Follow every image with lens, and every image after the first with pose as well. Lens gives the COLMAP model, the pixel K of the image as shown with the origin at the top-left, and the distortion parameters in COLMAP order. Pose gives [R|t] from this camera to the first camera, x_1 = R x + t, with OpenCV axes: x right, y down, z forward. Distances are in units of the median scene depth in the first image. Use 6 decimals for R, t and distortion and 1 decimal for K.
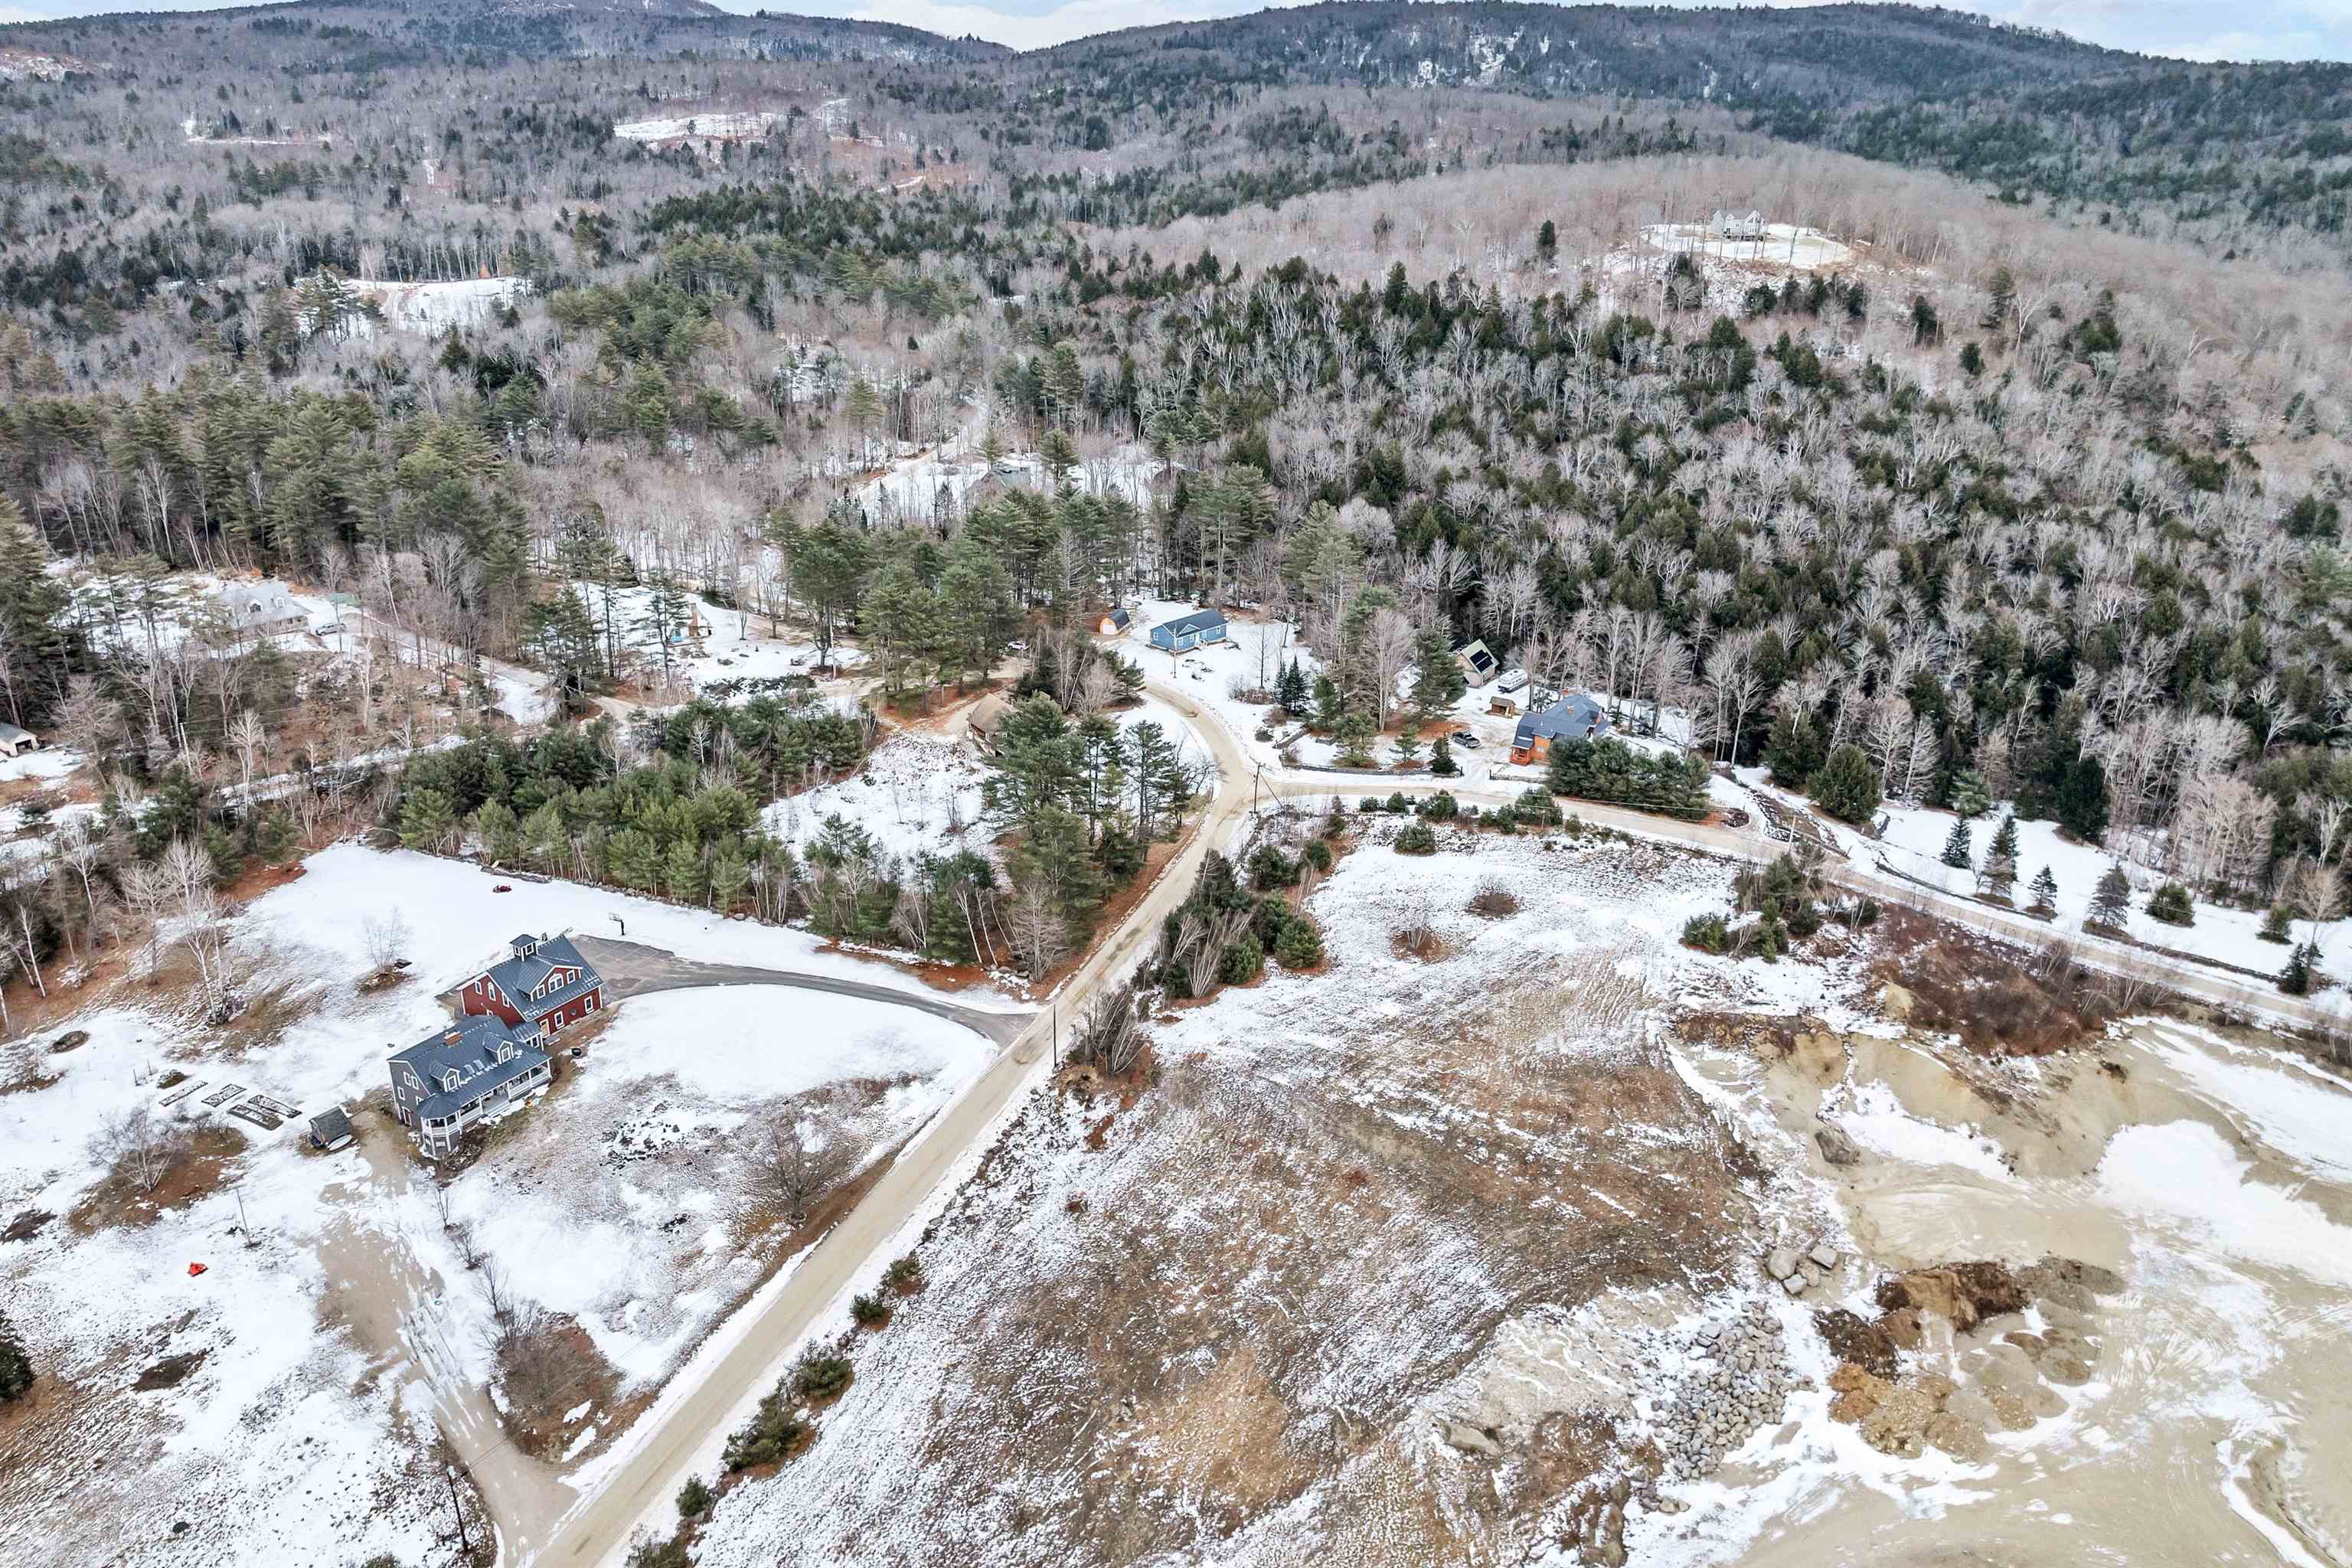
lens RADIAL K [[1638.1, 0, 1174.1], [0, 1638.1, 785.2], [0, 0, 1]] dist [-0.032354, 0.000001]
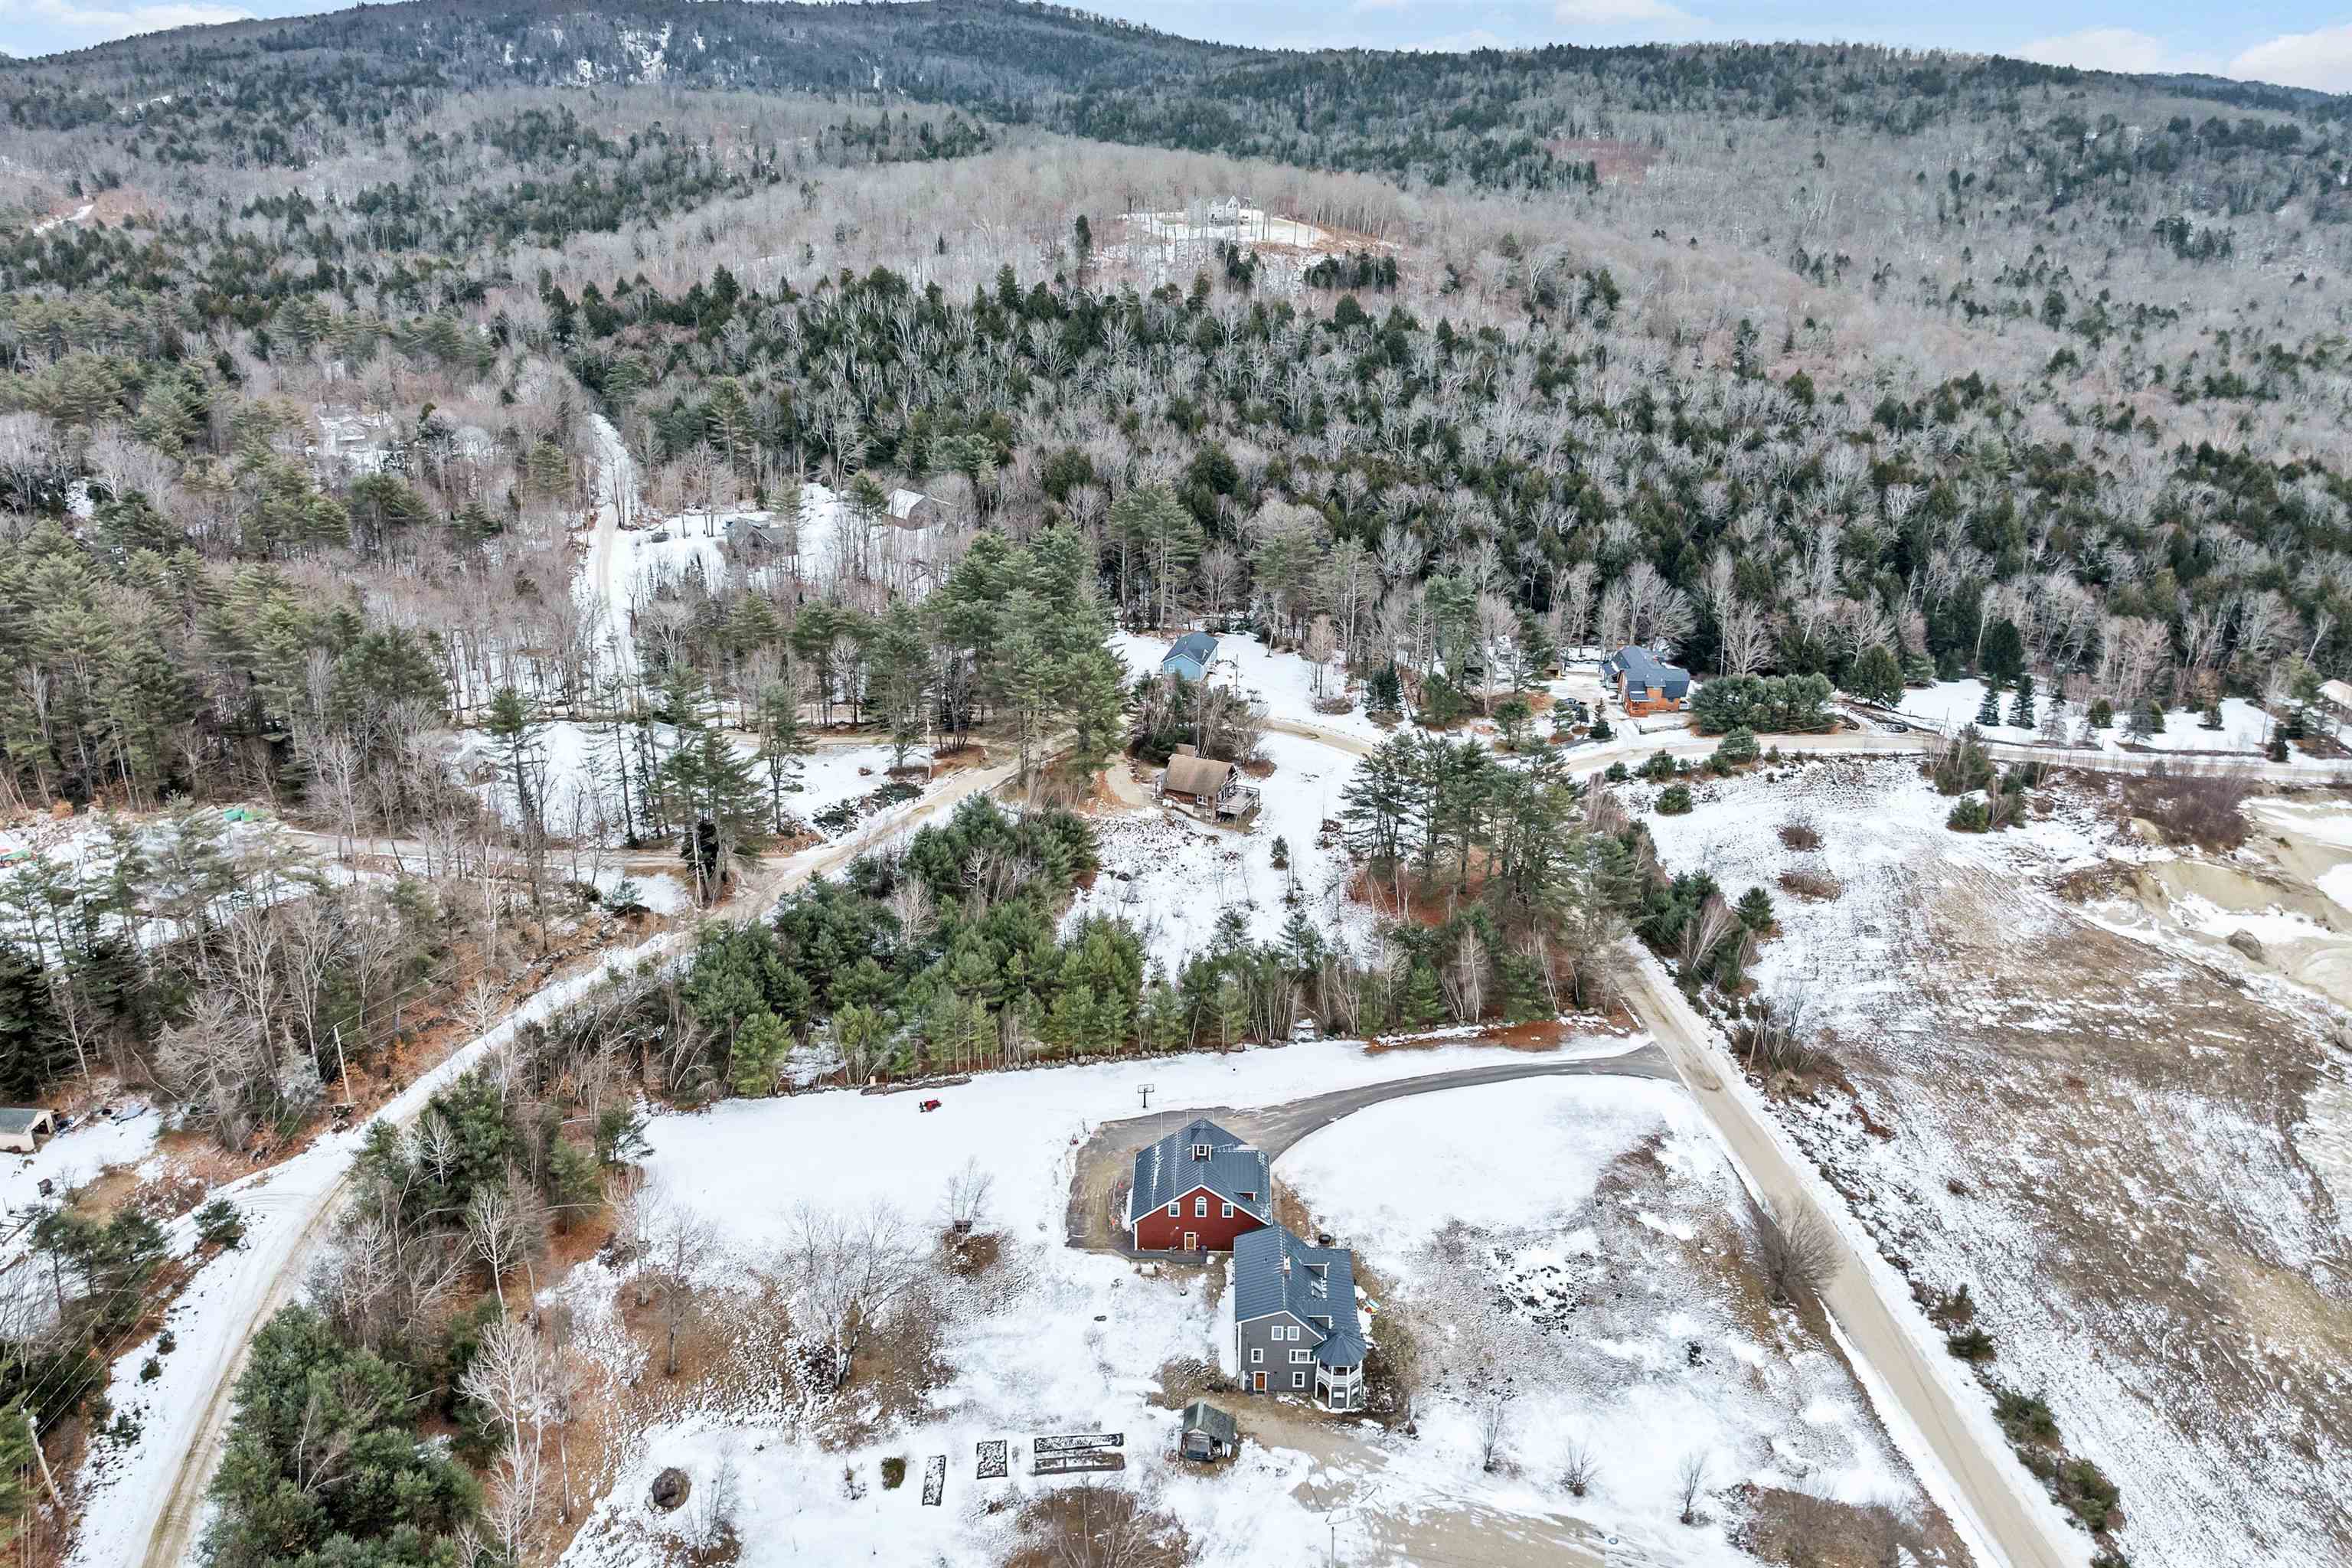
lens RADIAL K [[1652.3, 0, 1173.5], [0, 1652.3, 773.5], [0, 0, 1]] dist [-0.038012, 0.001447]
pose [[0.852079, -0.207923, 0.480343, -0.684054], [0.210916, 0.976302, 0.048464, -0.110938], [-0.479036, 0.060017, 0.875741, 0.242580]]
